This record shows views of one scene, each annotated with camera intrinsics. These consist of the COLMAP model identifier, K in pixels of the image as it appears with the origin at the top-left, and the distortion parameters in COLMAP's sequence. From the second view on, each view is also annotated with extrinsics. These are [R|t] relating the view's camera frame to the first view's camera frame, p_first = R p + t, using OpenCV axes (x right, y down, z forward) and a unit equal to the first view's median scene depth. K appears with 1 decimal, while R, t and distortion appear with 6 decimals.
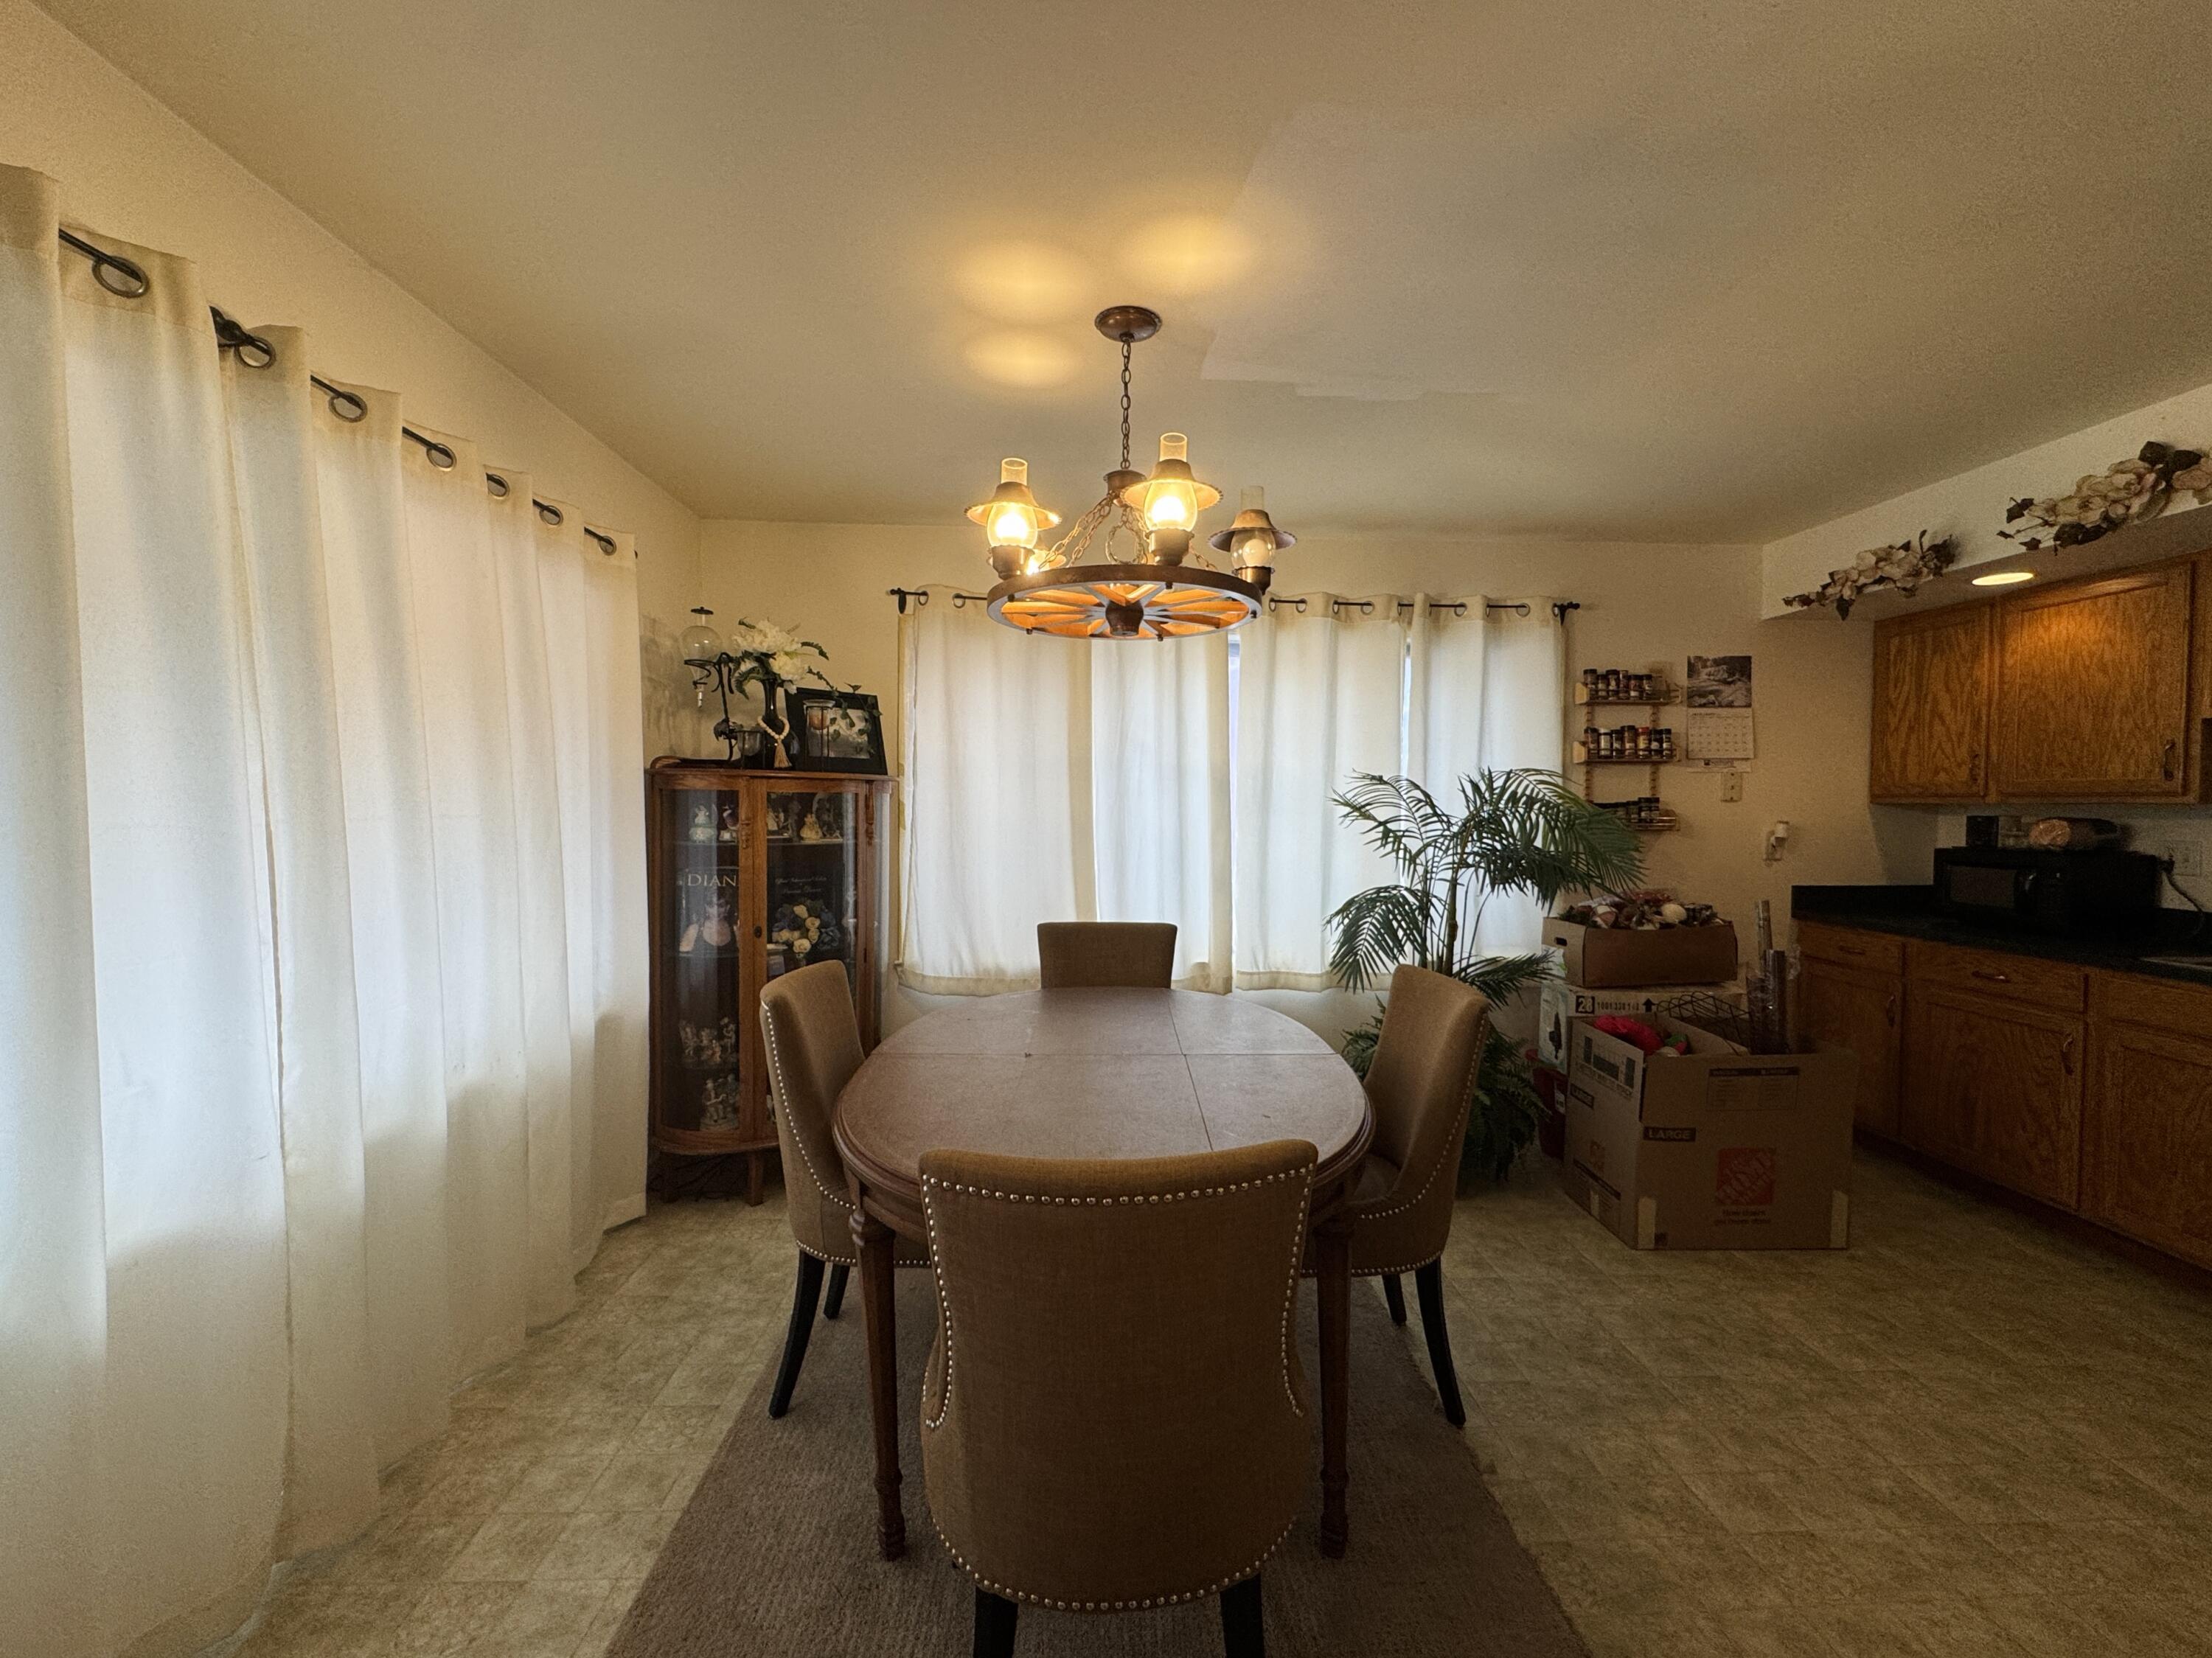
lens RADIAL K [[937.7, 0, 1109.0], [0, 937.7, 826.8], [0, 0, 1]] dist [-0.002634, -0.000295]
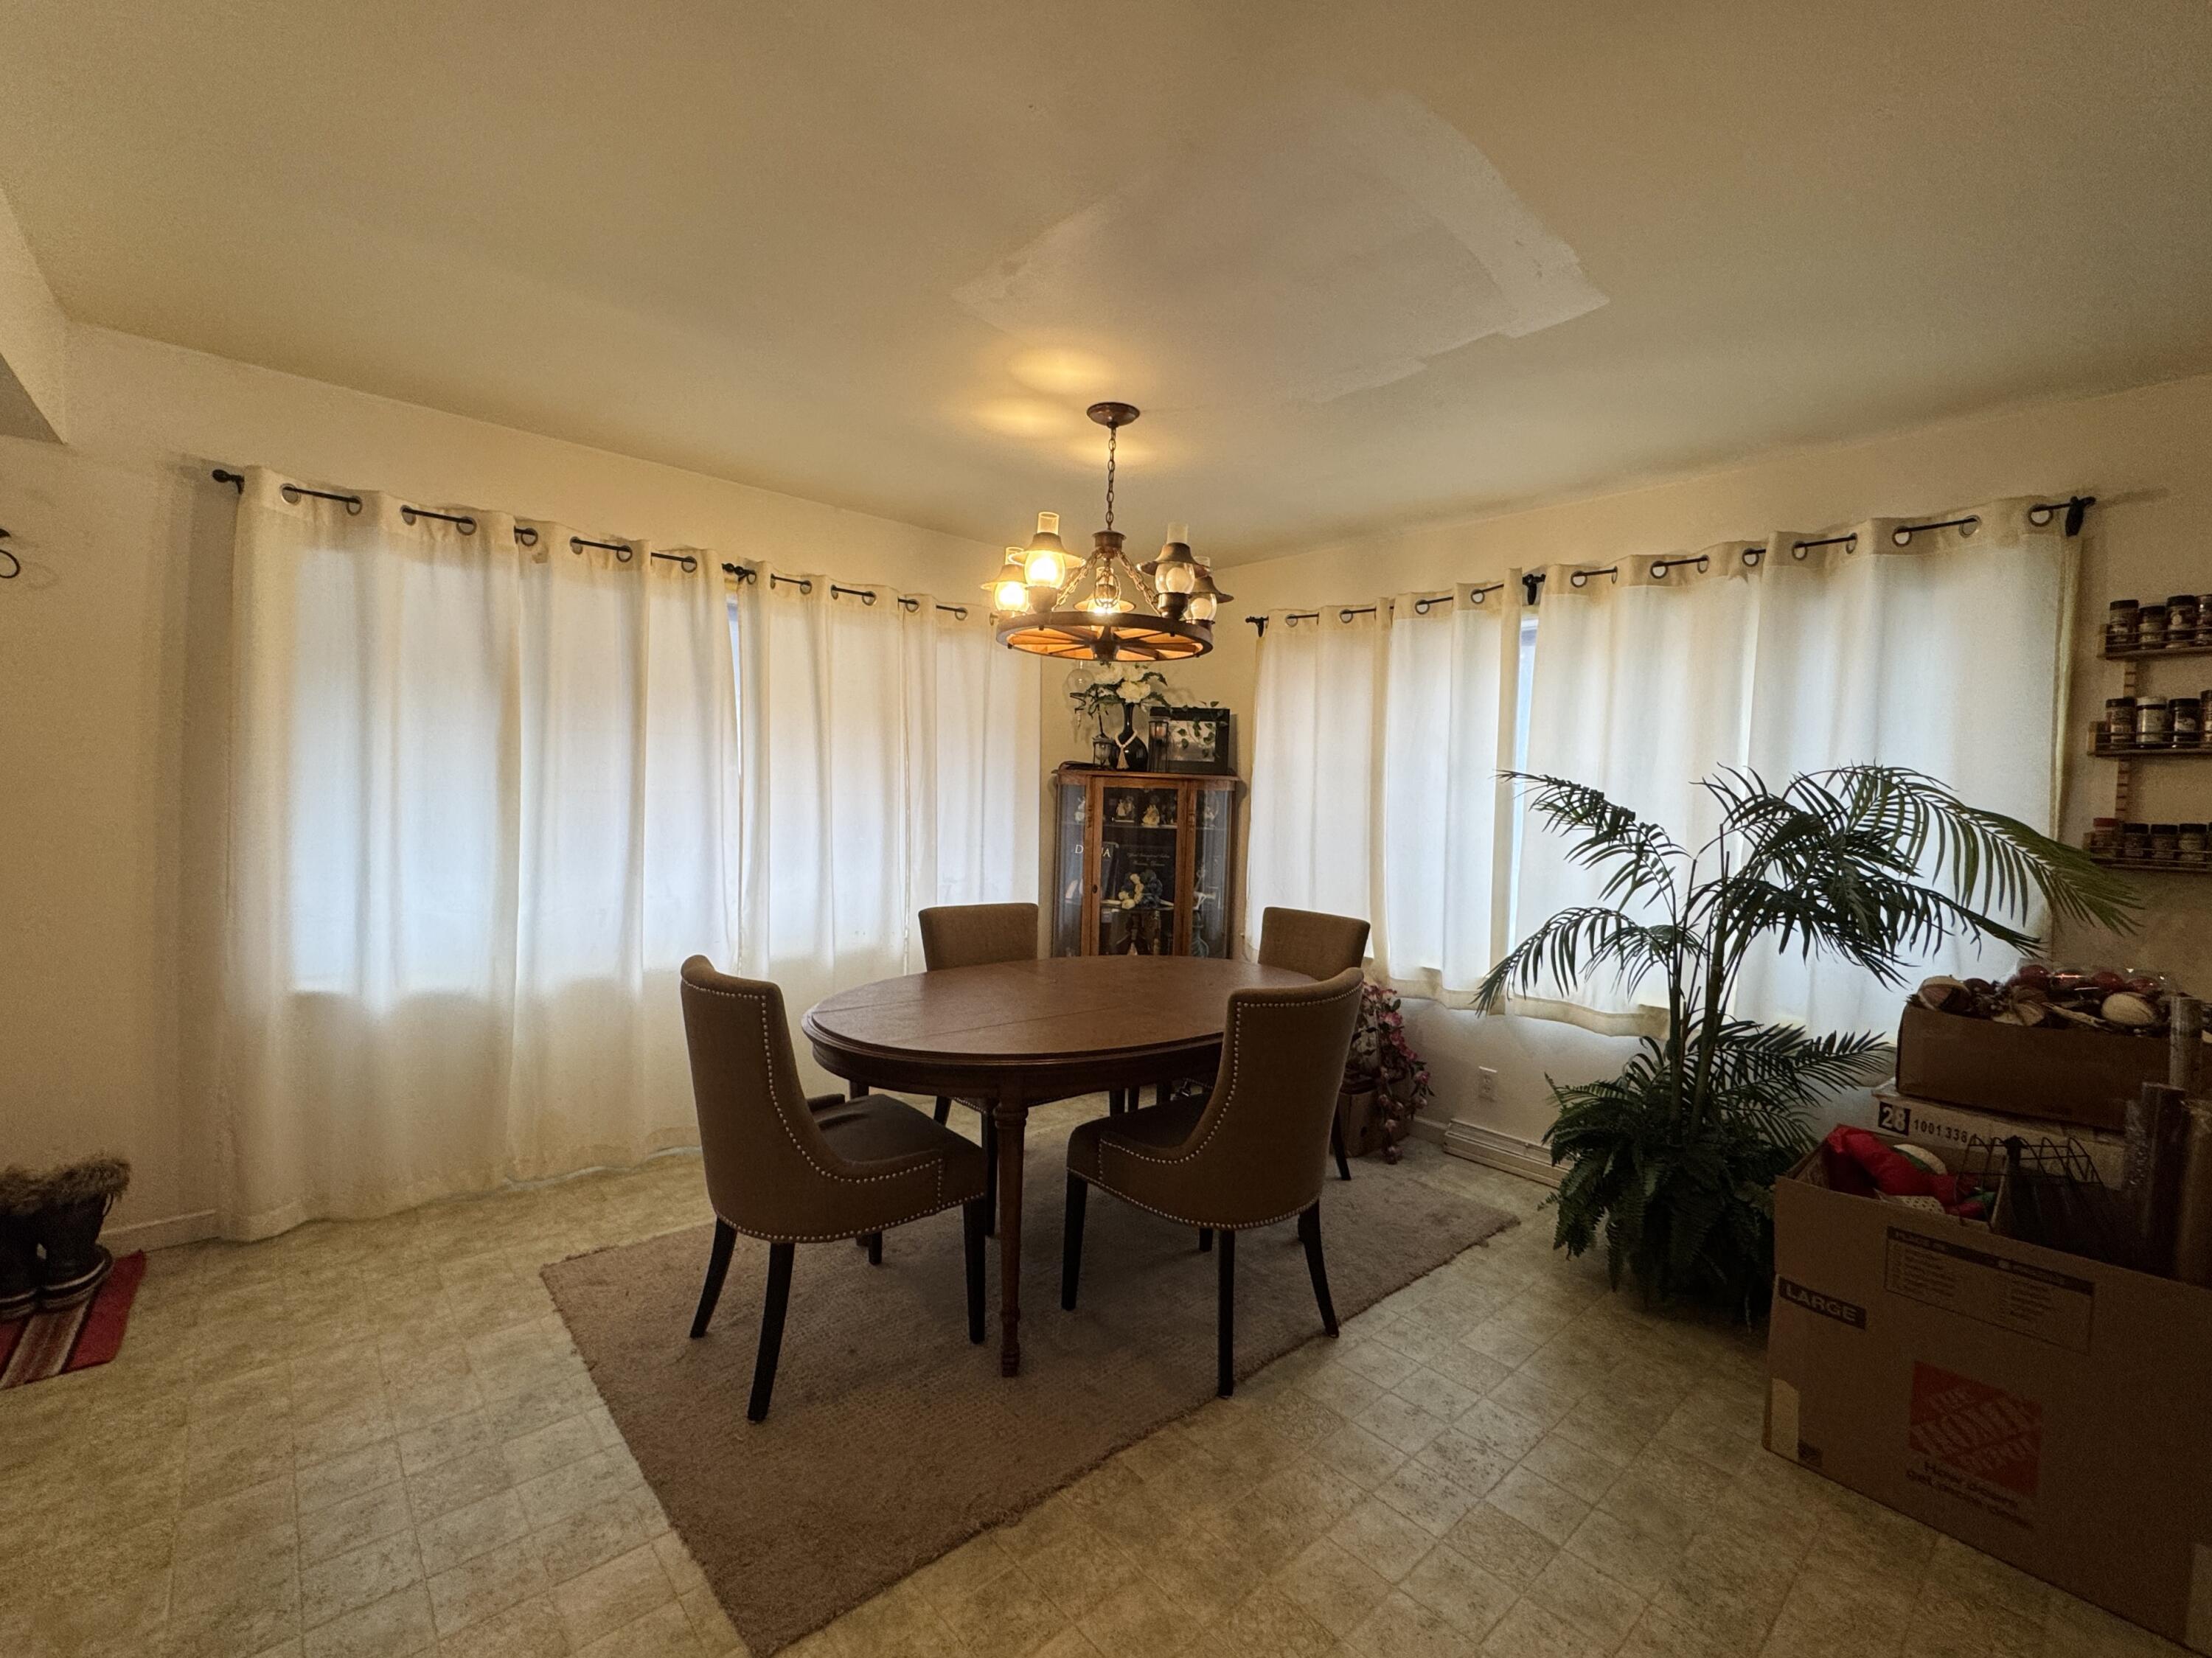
lens RADIAL K [[937.7, 0, 1109.0], [0, 937.7, 826.8], [0, 0, 1]] dist [-0.002634, -0.000295]
pose [[0.633347, 0.043450, -0.772647, 0.648755], [-0.048760, 0.998679, 0.016192, -0.001440], [0.772330, 0.027419, 0.634630, 0.135588]]
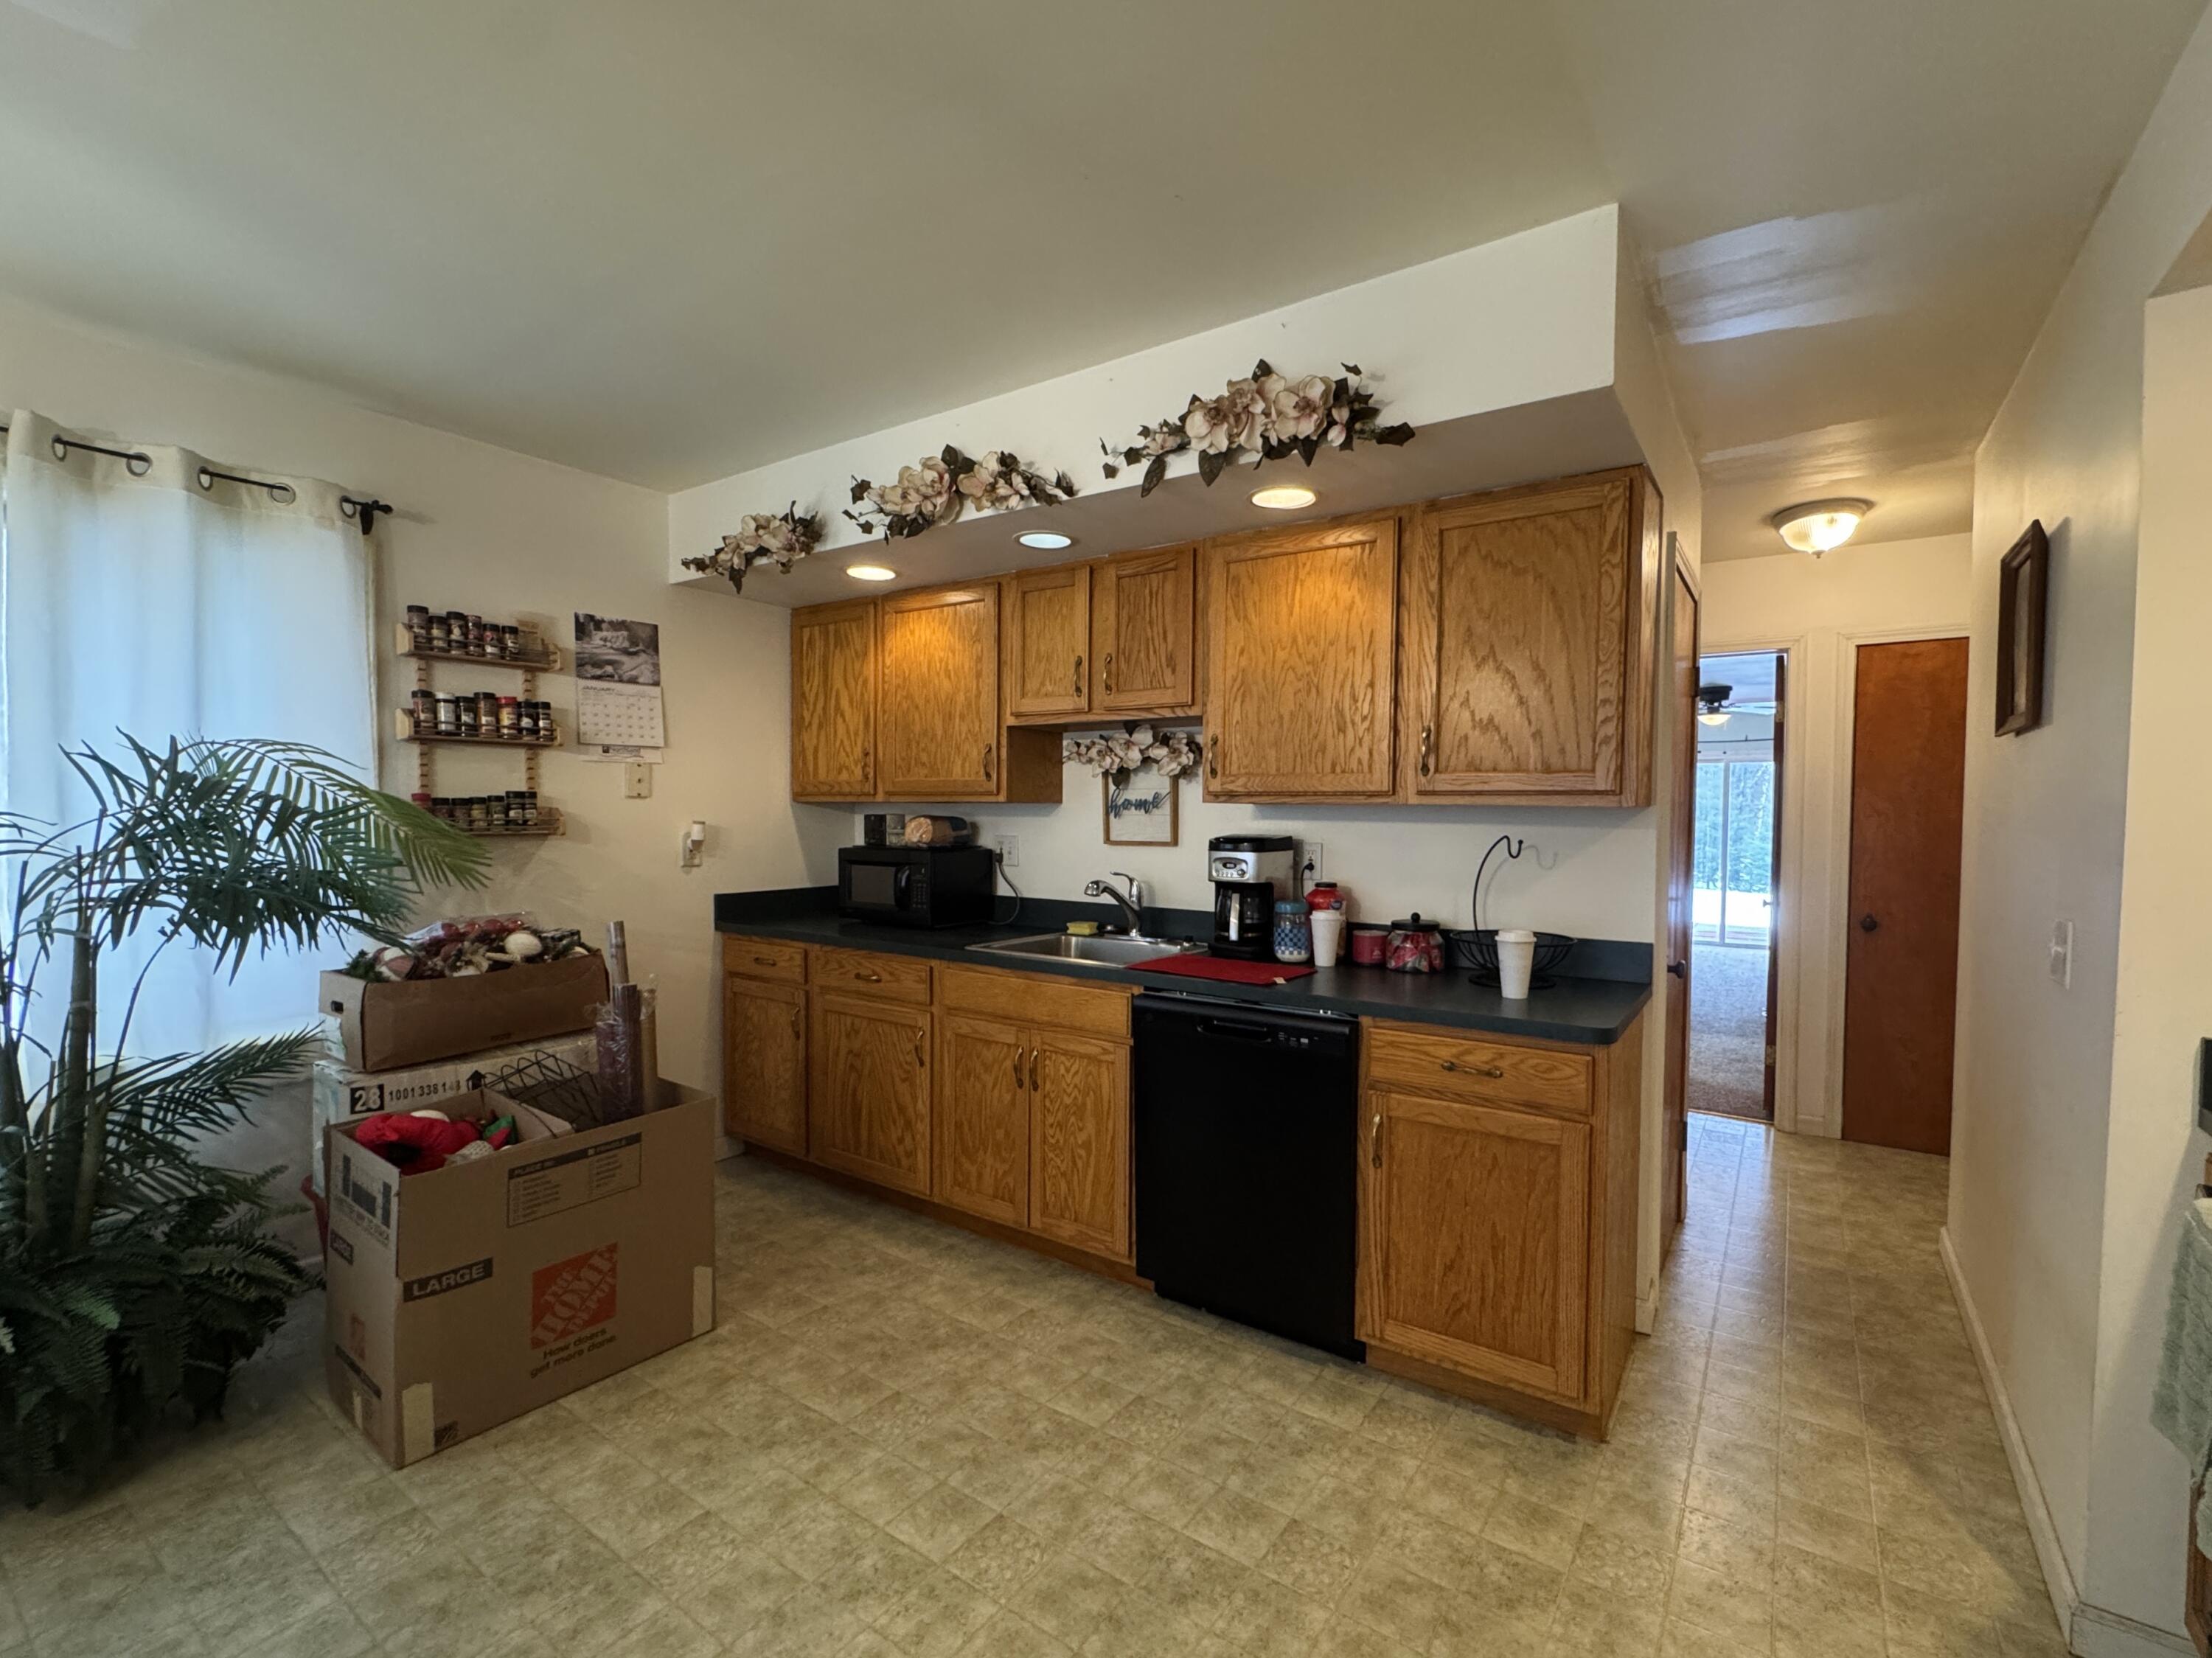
lens RADIAL K [[959.3, 0, 1185.9], [0, 959.3, 852.5], [0, 0, 1]] dist [-0.003426, -0.000333]
pose [[0.579054, -0.033092, 0.814617, 0.292533], [0.015175, 0.999440, 0.029813, 0.003576], [-0.815148, -0.004902, 0.579232, 0.133081]]
